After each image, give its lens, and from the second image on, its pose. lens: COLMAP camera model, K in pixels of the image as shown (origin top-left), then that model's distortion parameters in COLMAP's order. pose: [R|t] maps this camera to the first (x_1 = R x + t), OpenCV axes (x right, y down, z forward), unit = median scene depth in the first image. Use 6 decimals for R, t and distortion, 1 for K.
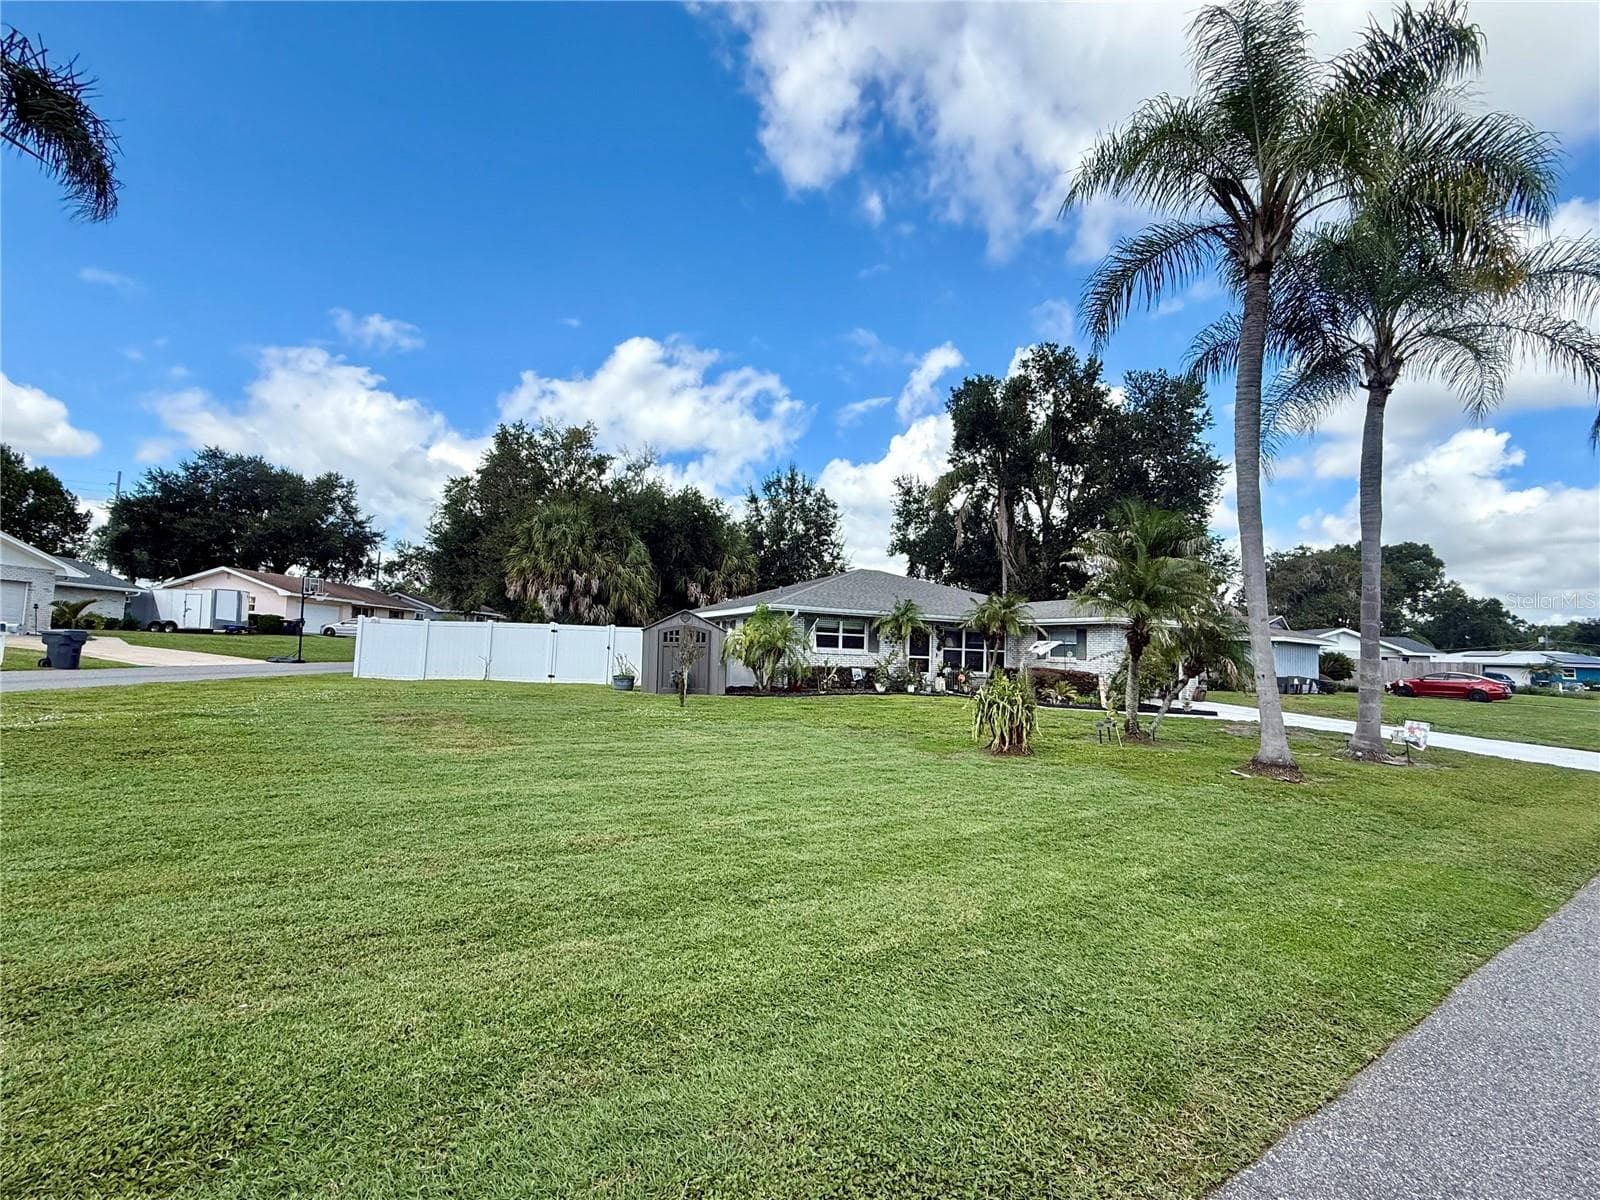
lens RADIAL K [[705.5, 0, 795.5], [0, 705.5, 603.7], [0, 0, 1]] dist [-0.006172, 0.001138]
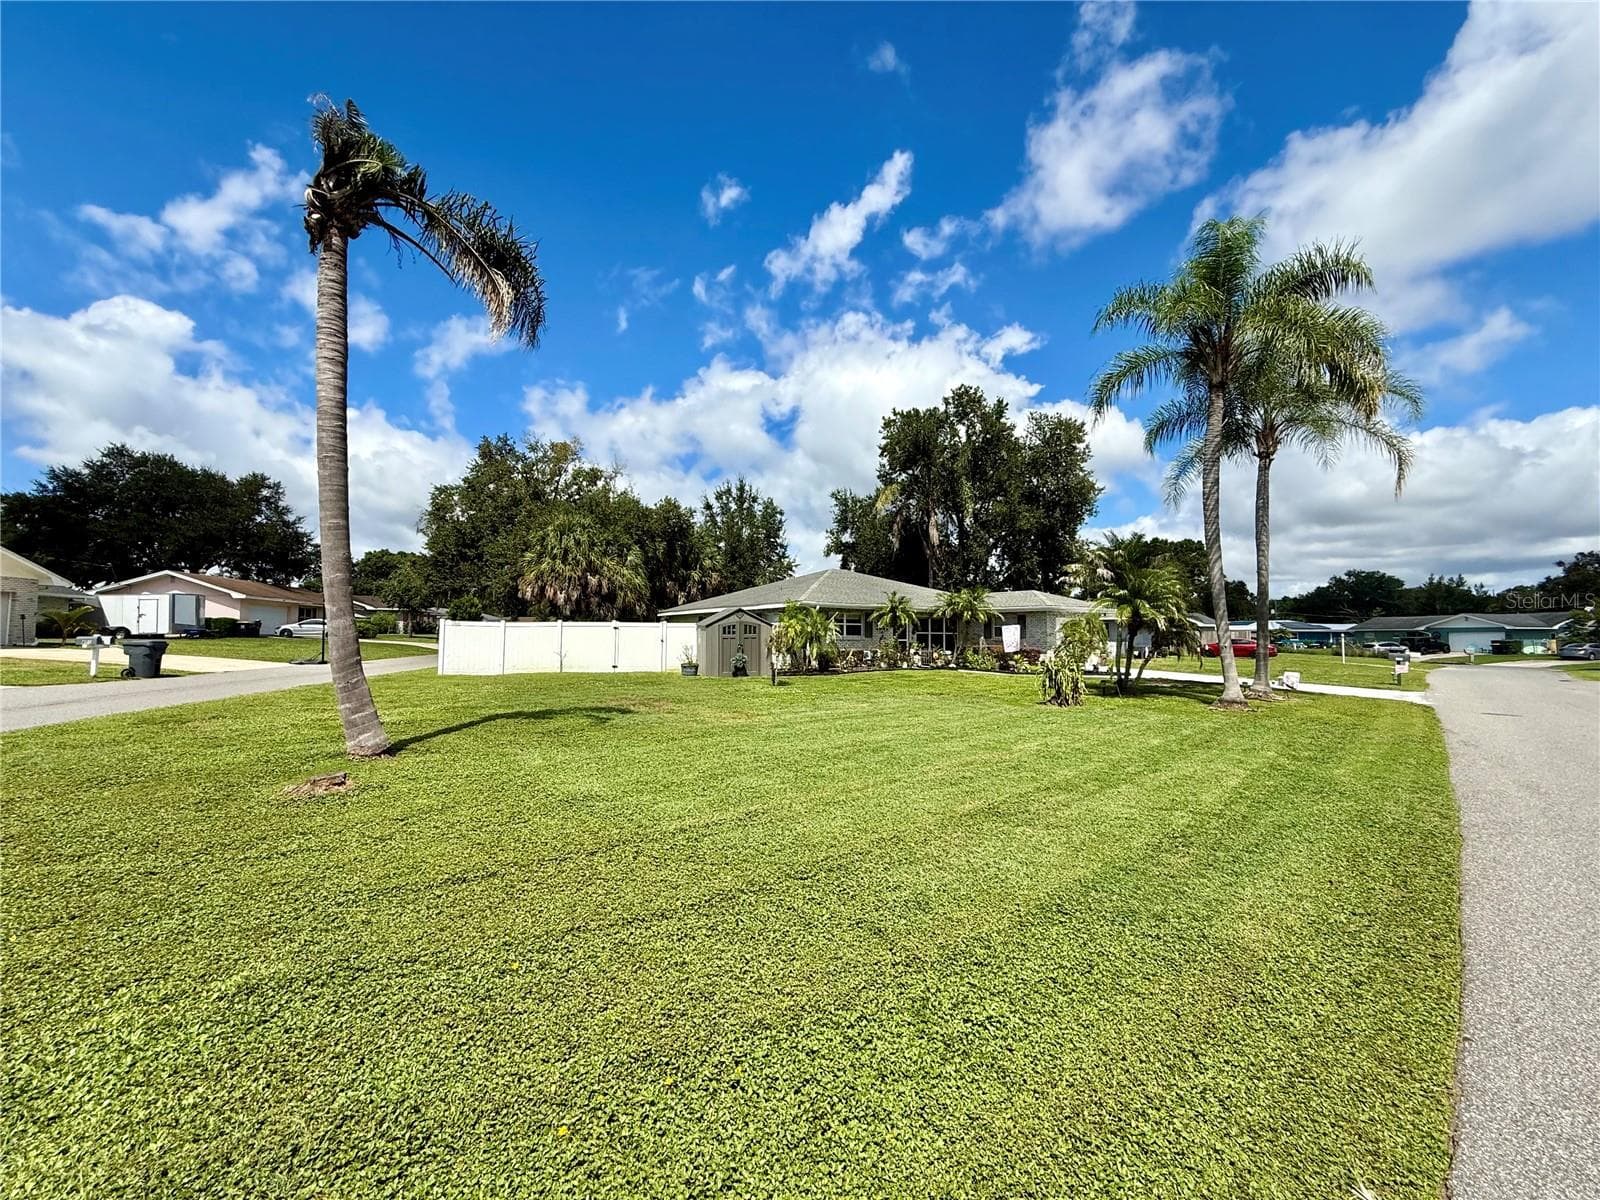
lens RADIAL K [[639.4, 0, 794.6], [0, 639.4, 607.2], [0, 0, 1]] dist [-0.000491, 0.000259]
pose [[0.982103, -0.021997, 0.187055, -0.140515], [0.017498, 0.999517, 0.025667, -0.010469], [-0.187530, -0.021935, 0.982014, -0.057924]]
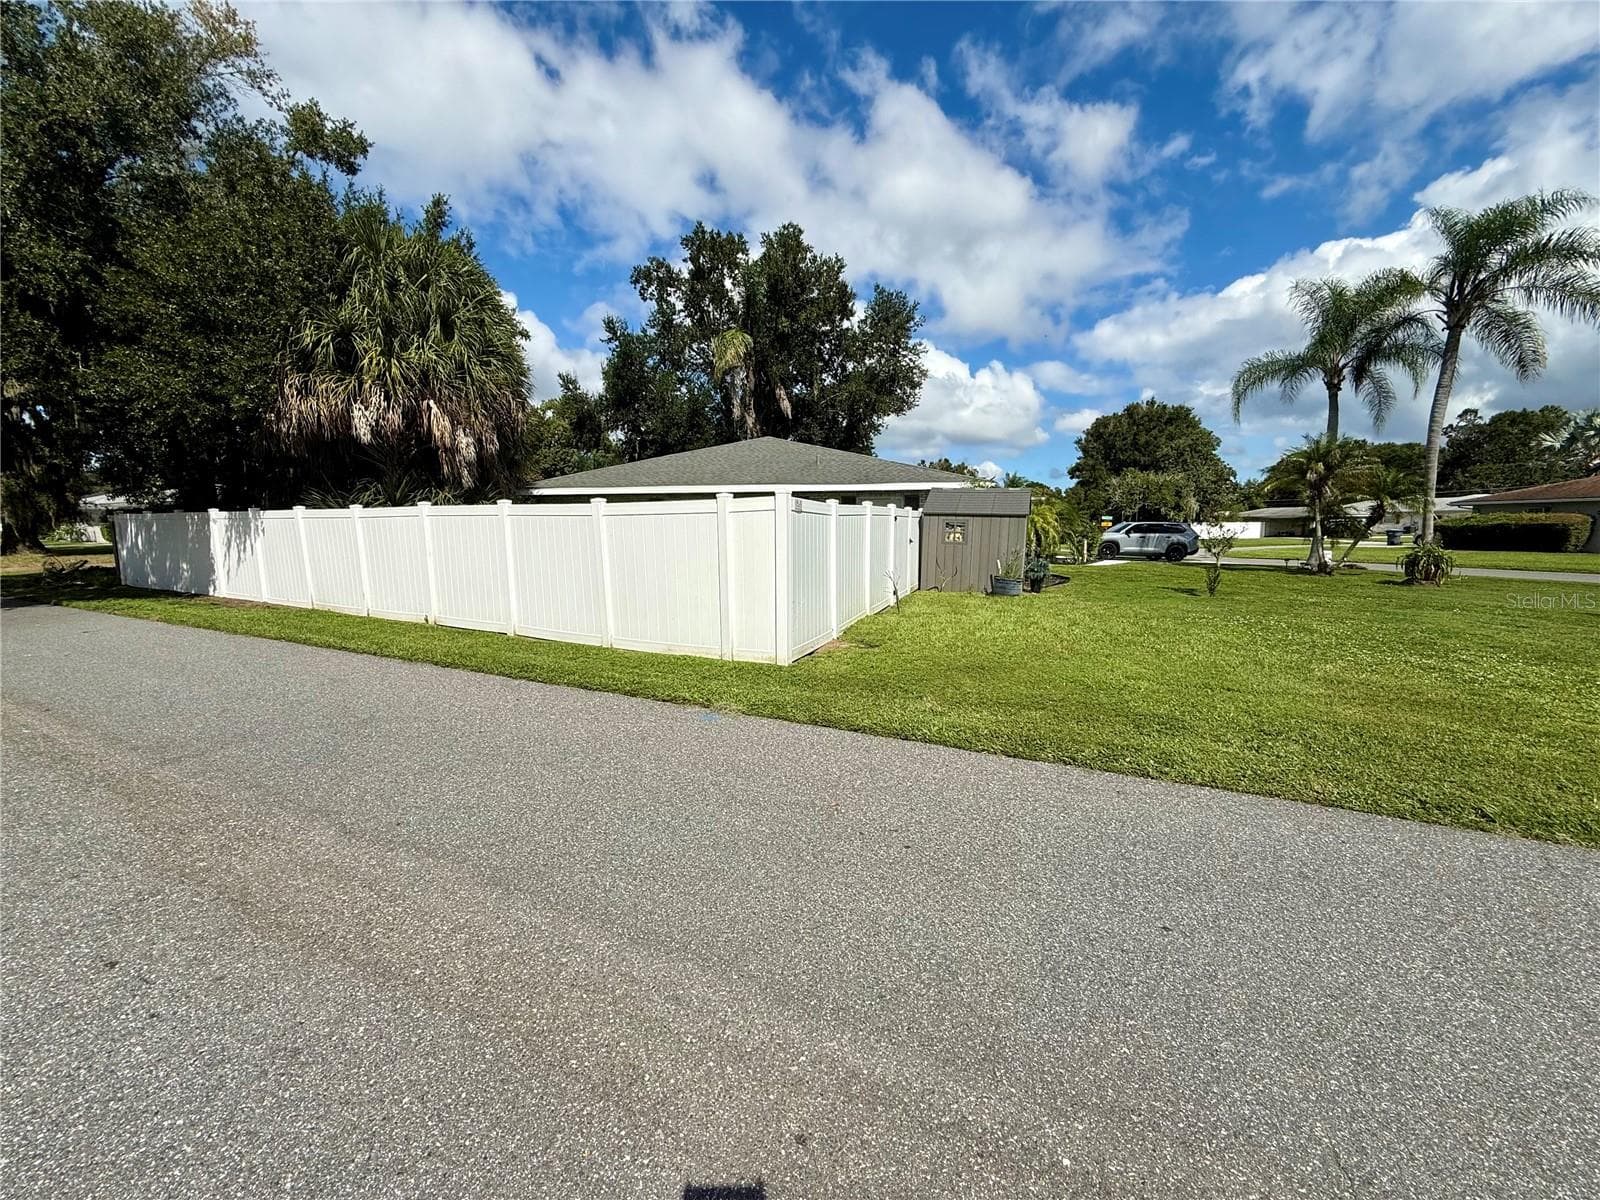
lens RADIAL K [[639.4, 0, 798.6], [0, 639.4, 598.2], [0, 0, 1]] dist [-0.000491, 0.000259]
pose [[0.454871, -0.140137, 0.879463, -0.497788], [-0.035131, 0.983949, 0.174956, 0.007097], [-0.889864, -0.110479, 0.442647, 0.468882]]
